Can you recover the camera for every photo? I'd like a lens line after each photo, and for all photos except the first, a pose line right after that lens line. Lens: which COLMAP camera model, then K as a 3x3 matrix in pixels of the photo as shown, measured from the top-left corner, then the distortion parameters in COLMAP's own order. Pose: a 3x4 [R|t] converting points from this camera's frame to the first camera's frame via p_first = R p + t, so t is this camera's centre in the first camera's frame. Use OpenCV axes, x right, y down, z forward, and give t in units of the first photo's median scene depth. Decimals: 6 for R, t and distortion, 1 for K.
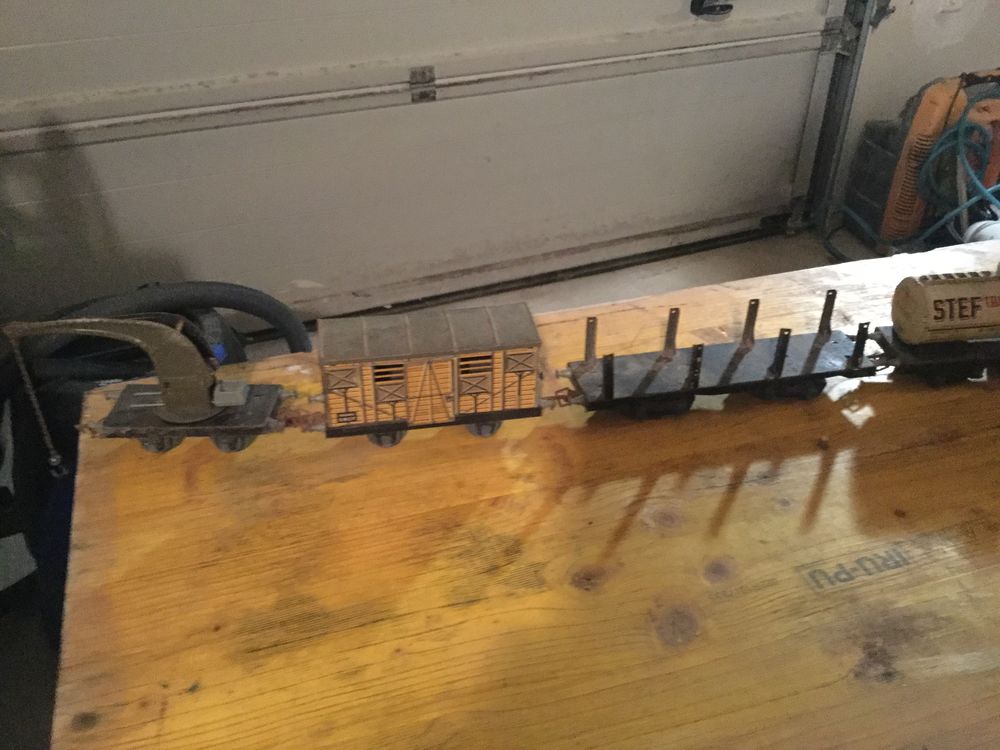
lens RADIAL K [[882.3, 0, 497.4], [0, 882.3, 368.9], [0, 0, 1]] dist [0.057854, -0.114440]
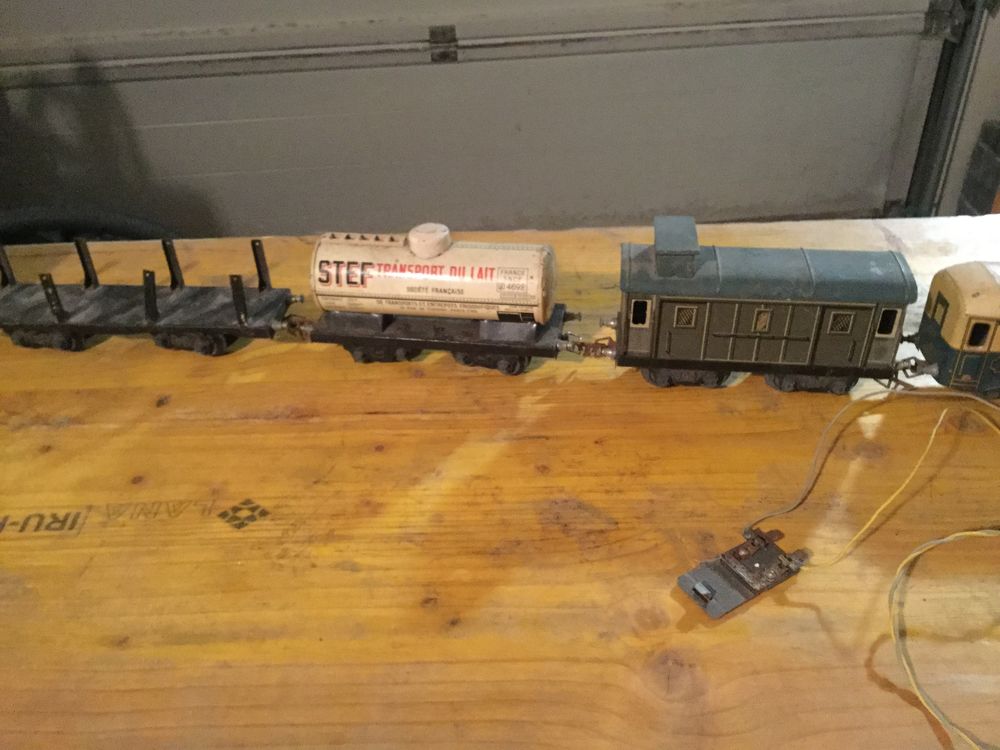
lens RADIAL K [[882.3, 0, 504.9], [0, 882.3, 382.0], [0, 0, 1]] dist [0.057854, -0.114440]
pose [[0.962133, 0.141905, -0.232728, 0.267820], [-0.133827, 0.989731, 0.050224, -0.007608], [0.237465, -0.017177, 0.971244, 0.050248]]
